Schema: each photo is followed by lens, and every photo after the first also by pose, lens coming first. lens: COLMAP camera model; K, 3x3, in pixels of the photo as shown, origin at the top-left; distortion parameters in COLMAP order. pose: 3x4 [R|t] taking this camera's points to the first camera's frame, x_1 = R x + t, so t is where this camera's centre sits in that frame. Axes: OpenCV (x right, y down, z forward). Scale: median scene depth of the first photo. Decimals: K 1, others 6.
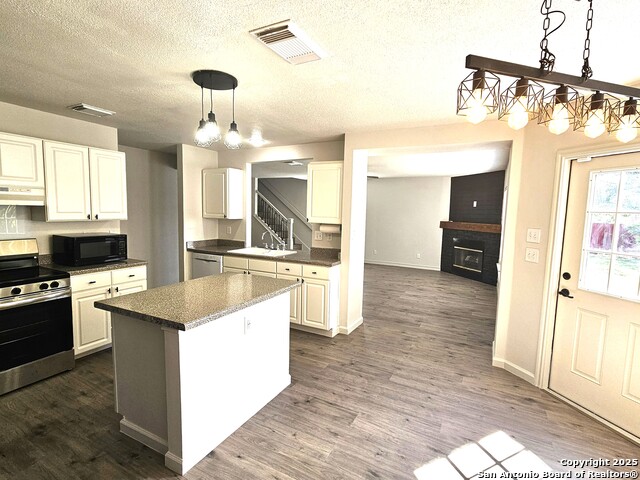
lens RADIAL K [[321.7, 0, 322.4], [0, 321.7, 238.2], [0, 0, 1]] dist [-0.003816, 0.001574]
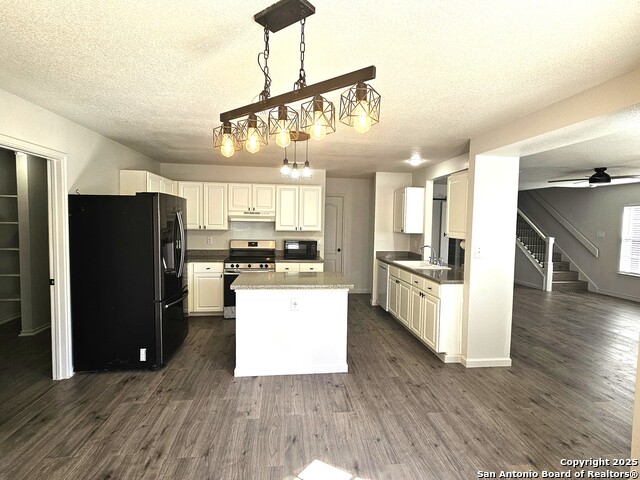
lens RADIAL K [[321.7, 0, 322.4], [0, 321.7, 238.2], [0, 0, 1]] dist [-0.003816, 0.001574]
pose [[0.568013, 0.031262, -0.822425, 0.633463], [-0.078387, 0.996791, -0.016248, -0.002505], [0.819278, 0.073696, 0.568641, 0.186180]]
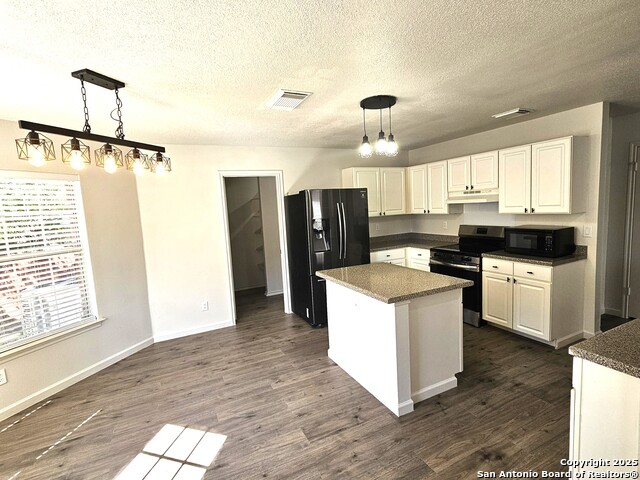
lens RADIAL K [[321.7, 0, 322.4], [0, 321.7, 238.2], [0, 0, 1]] dist [-0.003816, 0.001574]
pose [[-0.591152, 0.090069, -0.801515, 0.520551], [-0.032311, 0.990303, 0.135114, -0.092407], [0.805913, 0.105771, -0.582510, 1.029259]]
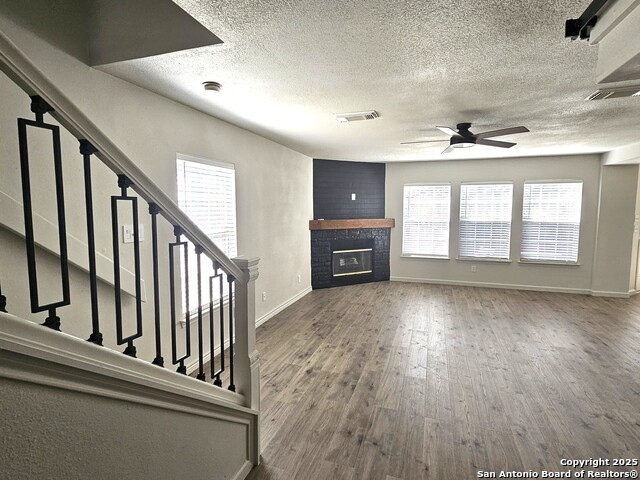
lens RADIAL K [[321.7, 0, 322.4], [0, 321.7, 238.2], [0, 0, 1]] dist [-0.003816, 0.001574]
pose [[-0.137756, -0.117117, 0.983518, -0.812592], [0.087841, 0.987627, 0.129910, -0.254054], [-0.986563, 0.104289, -0.125764, 2.578757]]
